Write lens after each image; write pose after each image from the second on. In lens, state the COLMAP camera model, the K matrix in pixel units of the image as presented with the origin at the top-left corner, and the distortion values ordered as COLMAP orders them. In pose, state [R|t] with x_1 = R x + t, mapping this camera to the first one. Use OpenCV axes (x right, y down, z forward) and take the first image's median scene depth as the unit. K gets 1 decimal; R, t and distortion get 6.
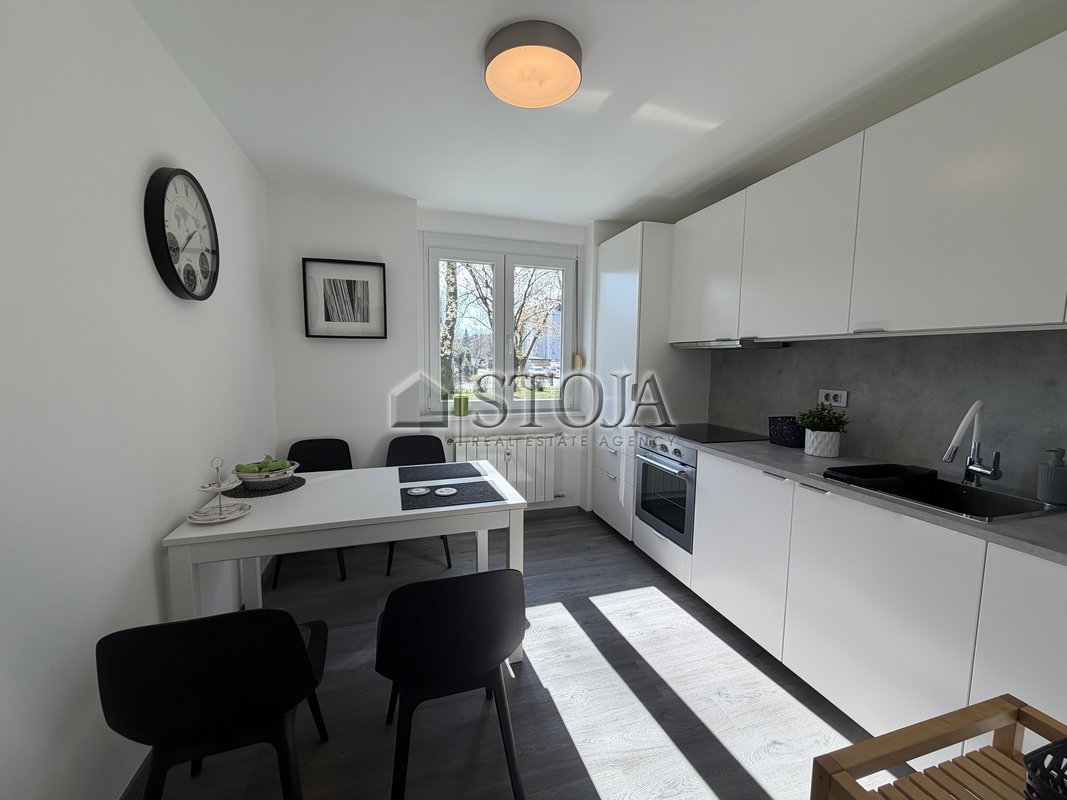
lens RADIAL K [[425.6, 0, 531.6], [0, 425.6, 398.1], [0, 0, 1]] dist [-0.001405, 0.000030]
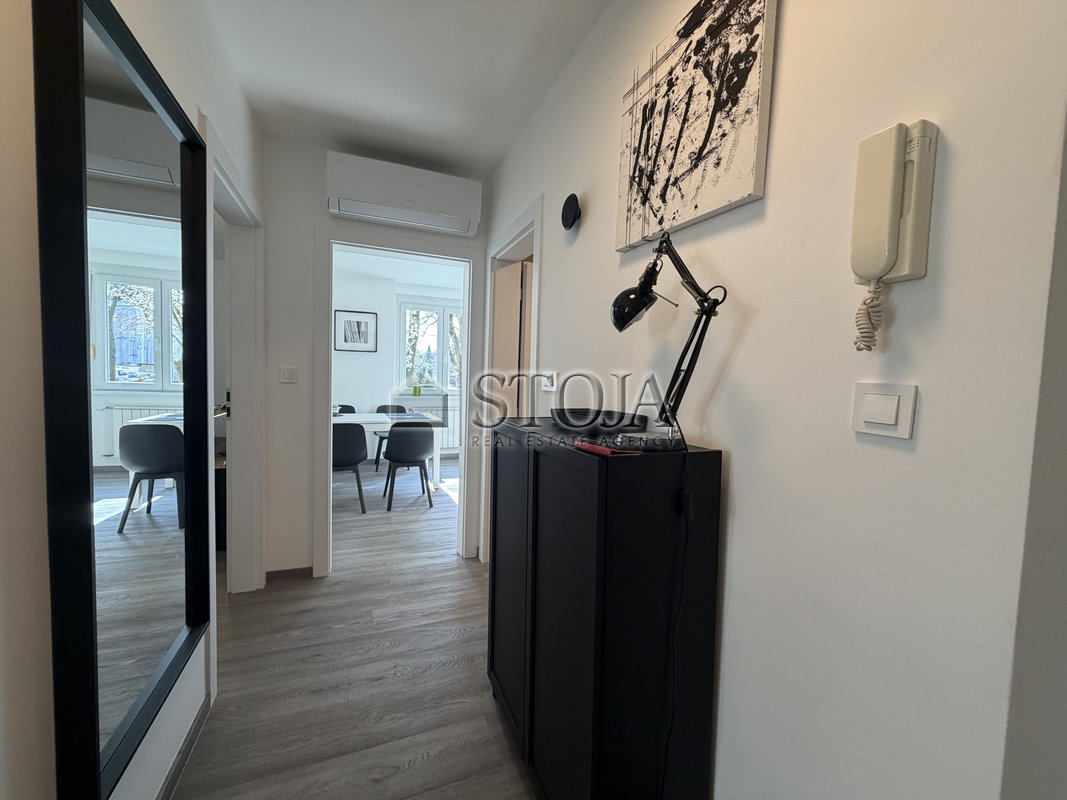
lens RADIAL K [[425.6, 0, 531.6], [0, 425.6, 398.1], [0, 0, 1]] dist [-0.001405, 0.000030]
pose [[0.996107, 0.017339, 0.086428, 0.250676], [-0.013690, 0.998997, -0.042635, 0.184946], [-0.087081, 0.041286, 0.995345, -1.288405]]
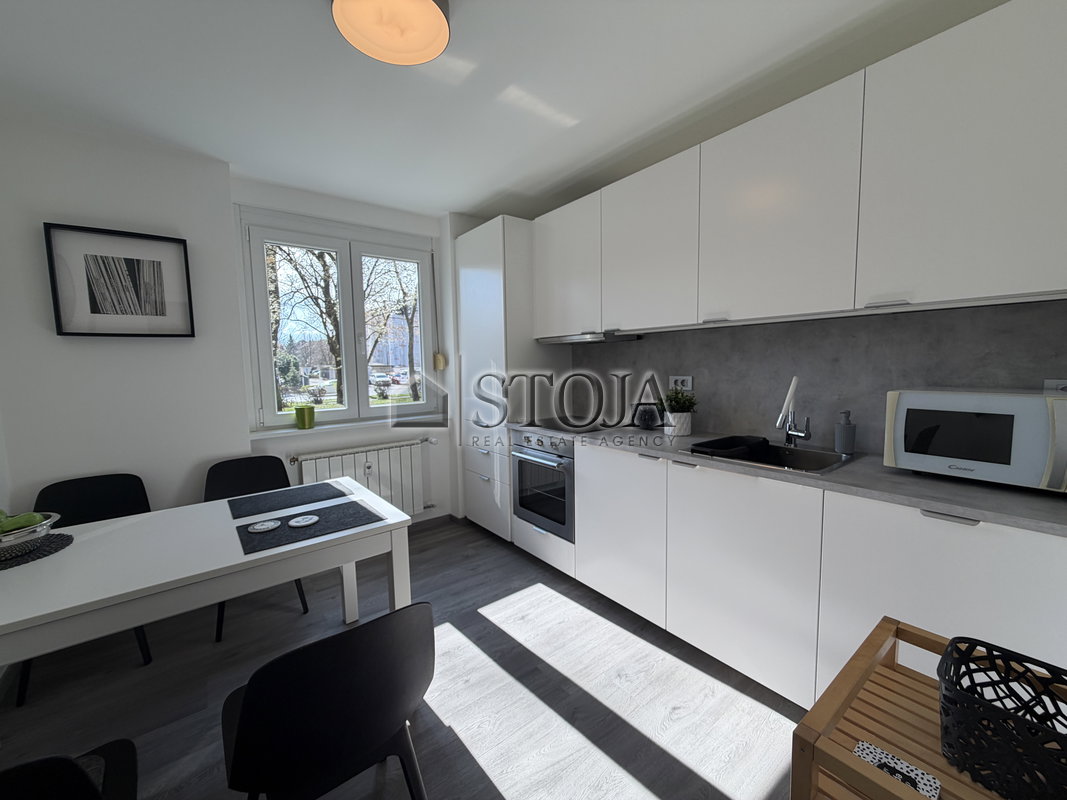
lens RADIAL K [[425.6, 0, 531.6], [0, 425.6, 398.1], [0, 0, 1]] dist [-0.001405, 0.000030]
pose [[0.935536, -0.059674, 0.348155, -0.059962], [0.063211, 0.997999, 0.001202, 0.013563], [-0.347530, 0.020882, 0.937436, 0.087138]]
